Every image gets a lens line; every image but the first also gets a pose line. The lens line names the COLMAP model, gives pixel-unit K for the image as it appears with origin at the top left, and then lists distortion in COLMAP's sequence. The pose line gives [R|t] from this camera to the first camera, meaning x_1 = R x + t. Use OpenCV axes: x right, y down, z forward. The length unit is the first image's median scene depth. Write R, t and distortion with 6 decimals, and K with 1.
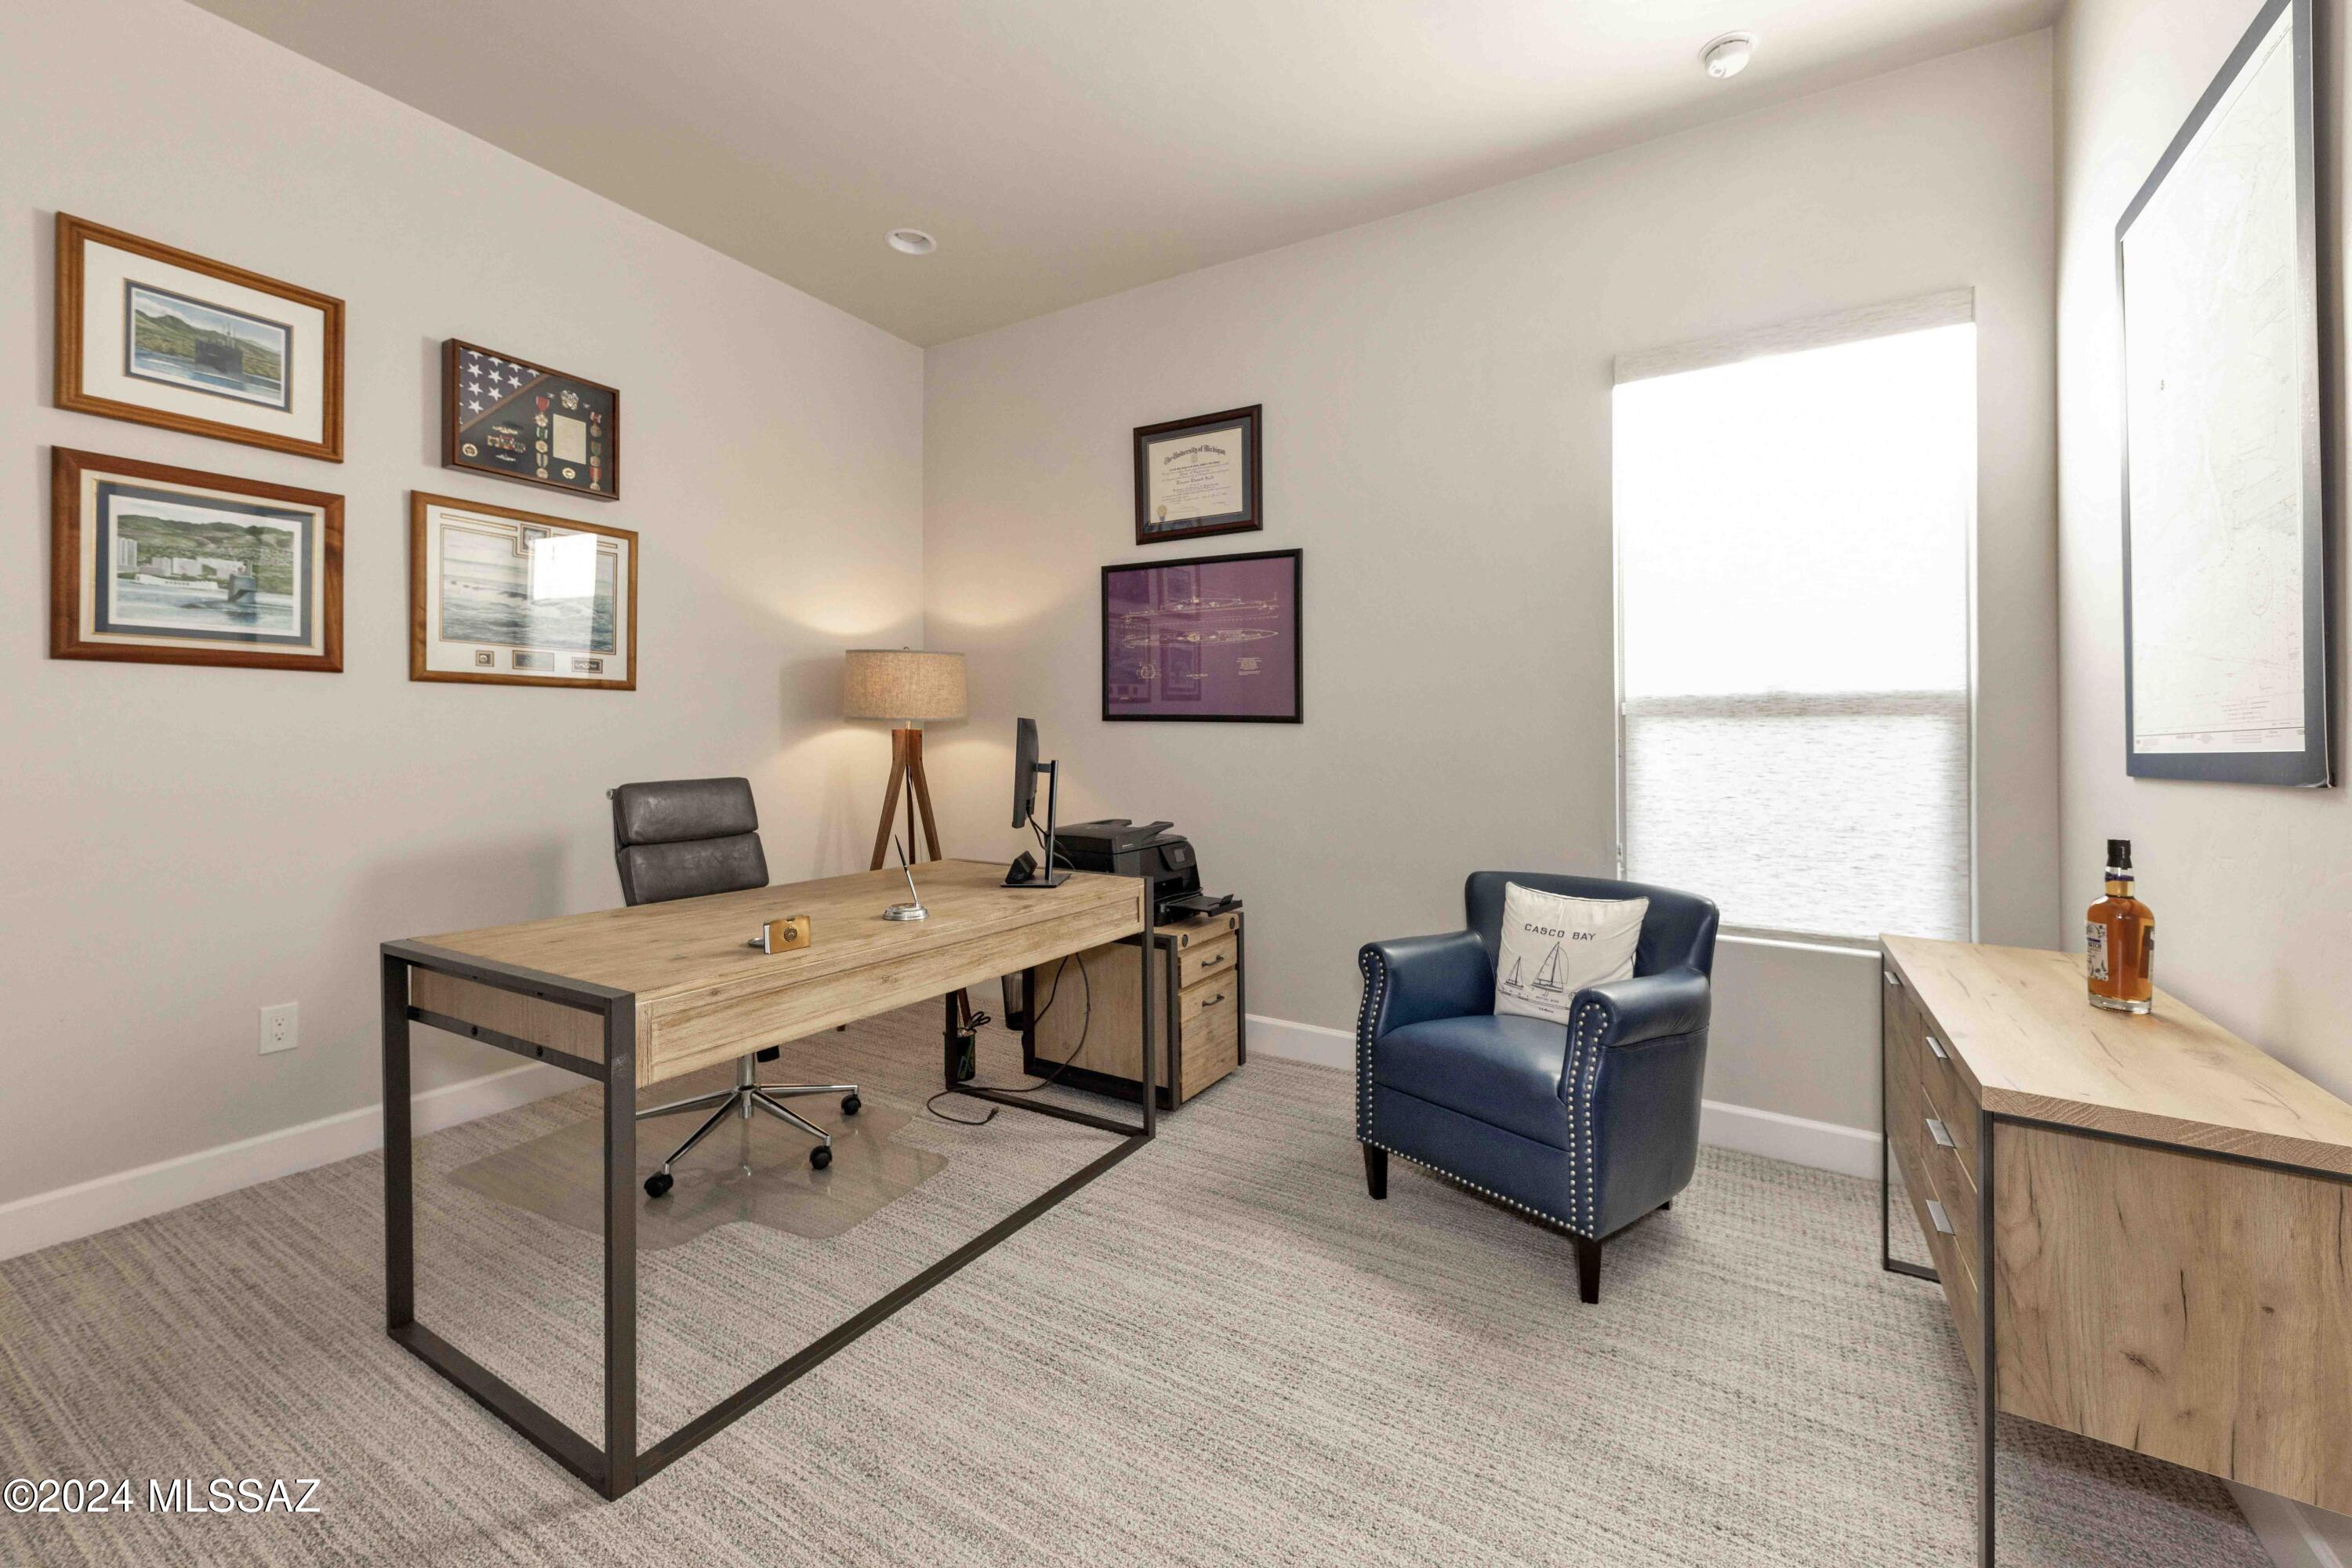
lens RADIAL K [[953.9, 0, 1174.9], [0, 953.9, 755.6], [0, 0, 1]] dist [0.054158, -0.017532]
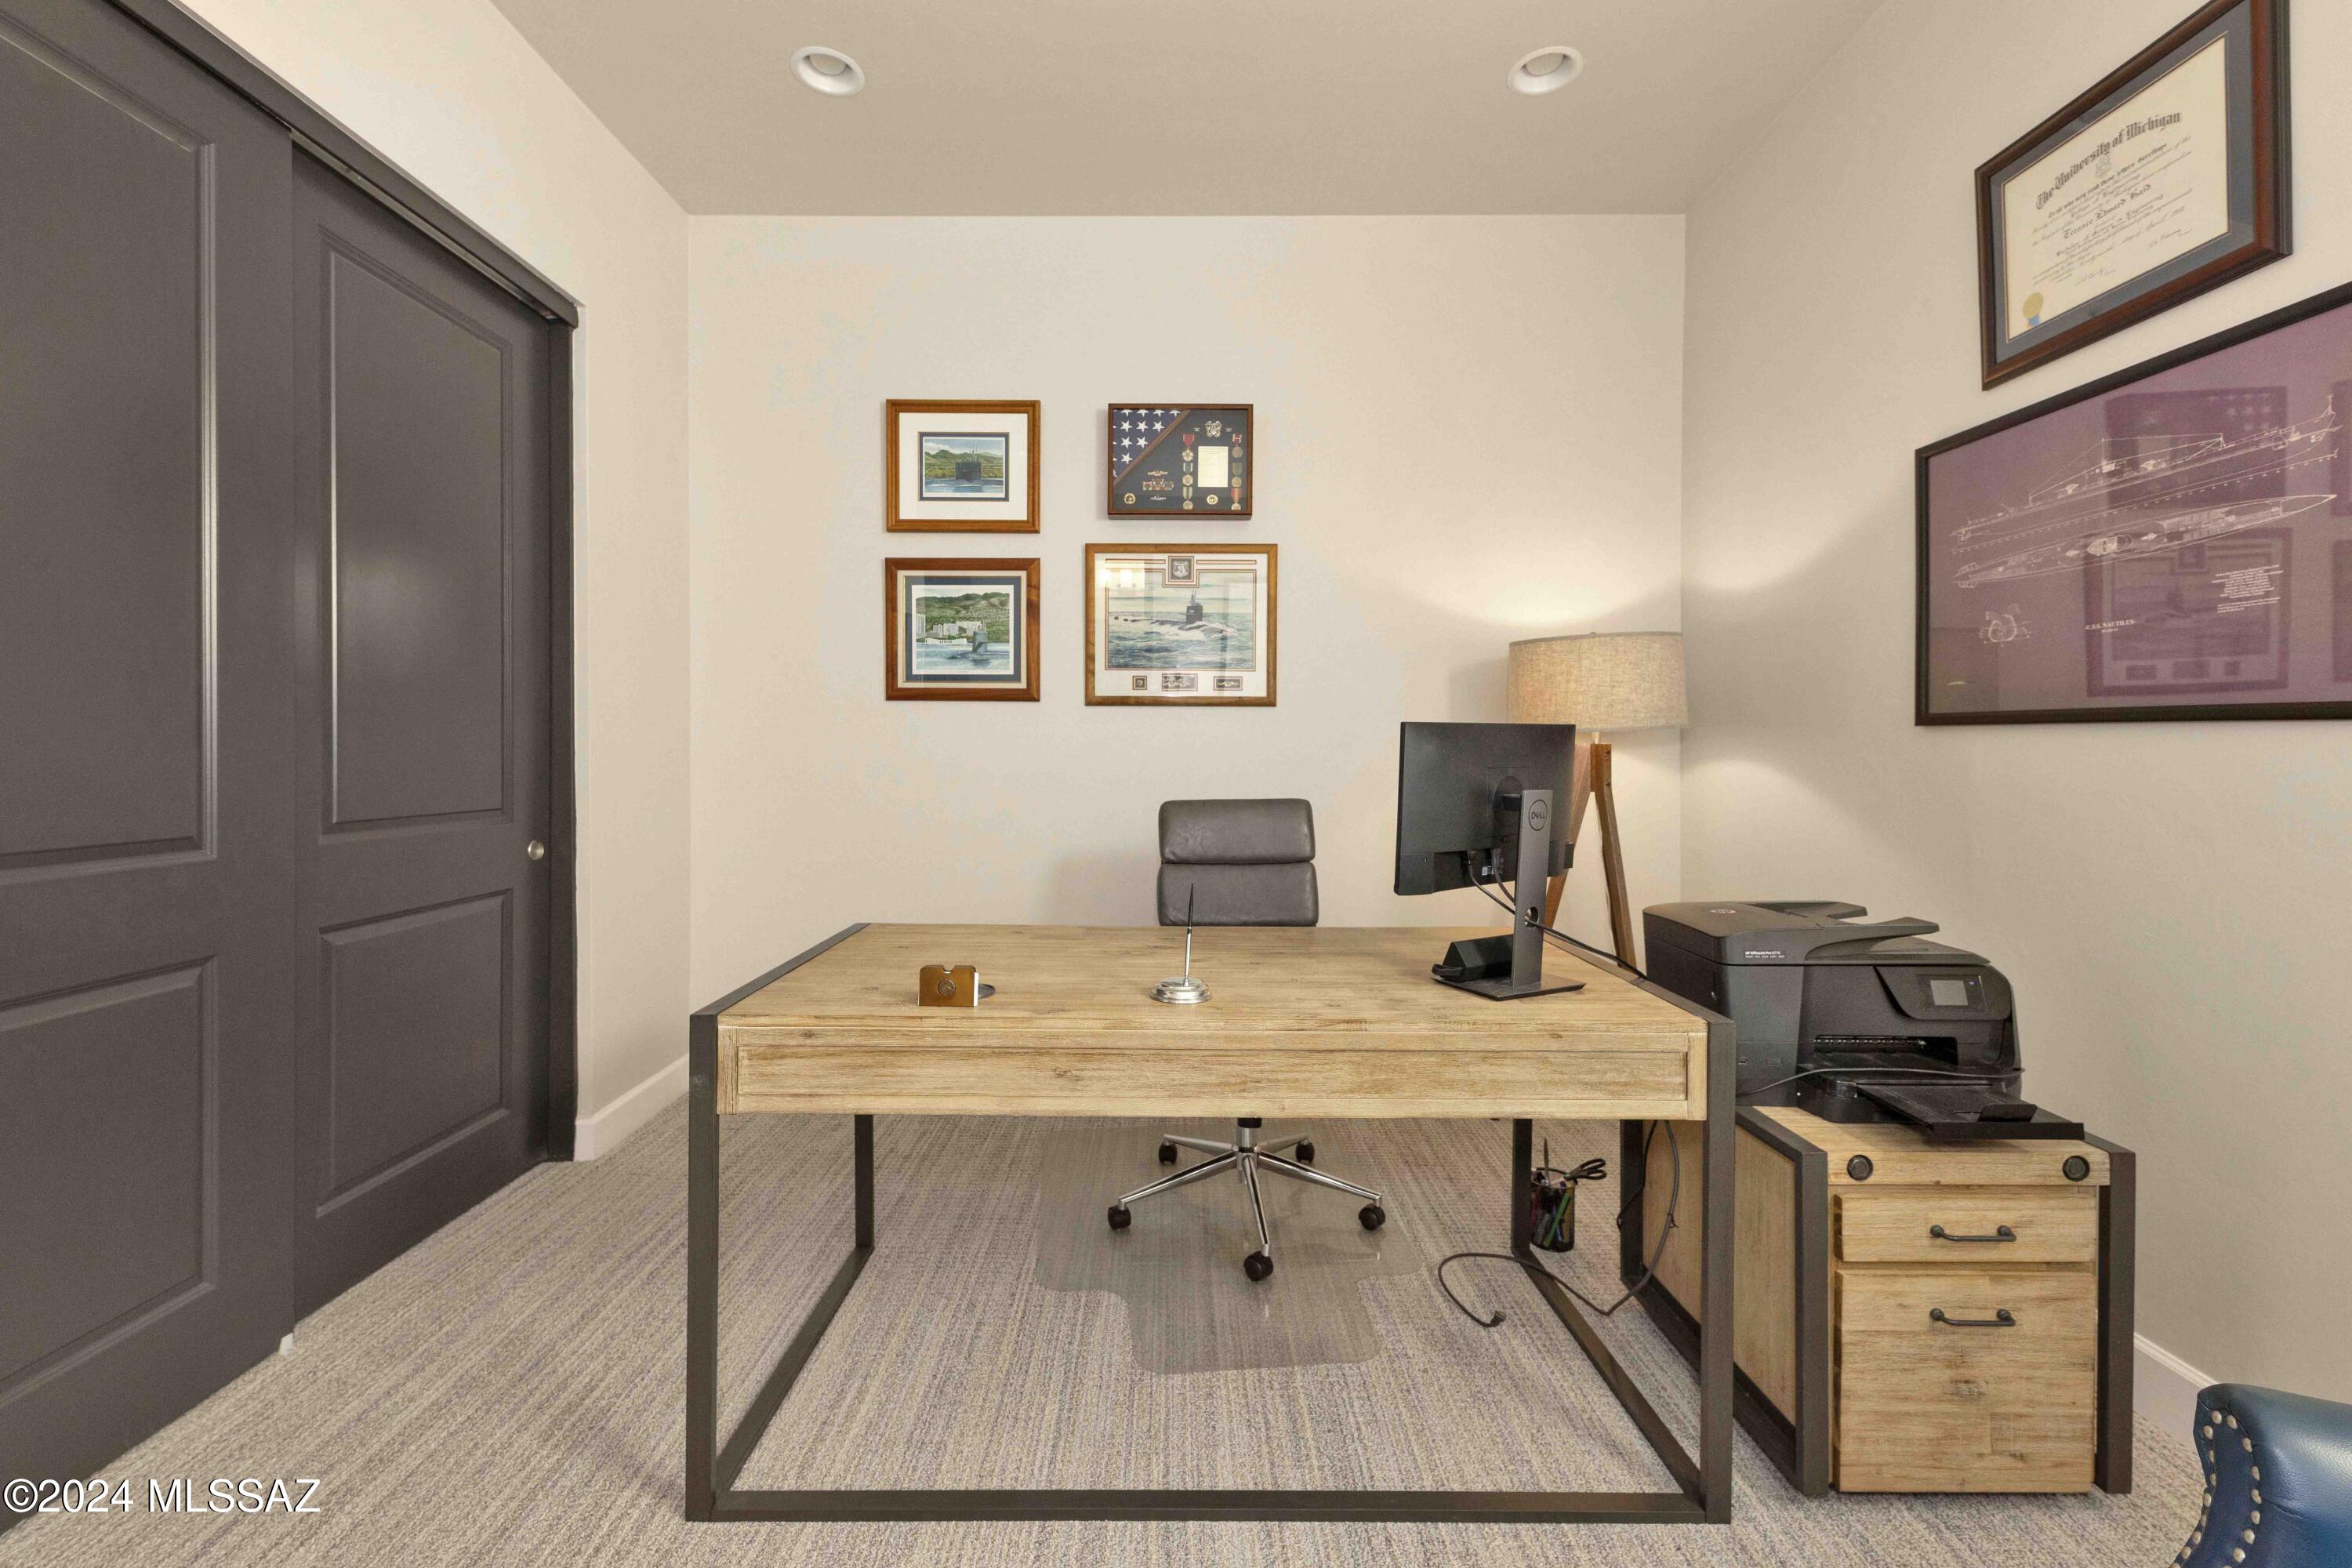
lens RADIAL K [[958.8, 0, 1181.1], [0, 958.8, 782.9], [0, 0, 1]] dist [0.007591, -0.000217]
pose [[0.522221, 0.024929, -0.852446, 0.264413], [-0.019311, 0.999662, 0.017404, -0.005475], [0.852591, 0.007373, 0.522526, 0.482819]]
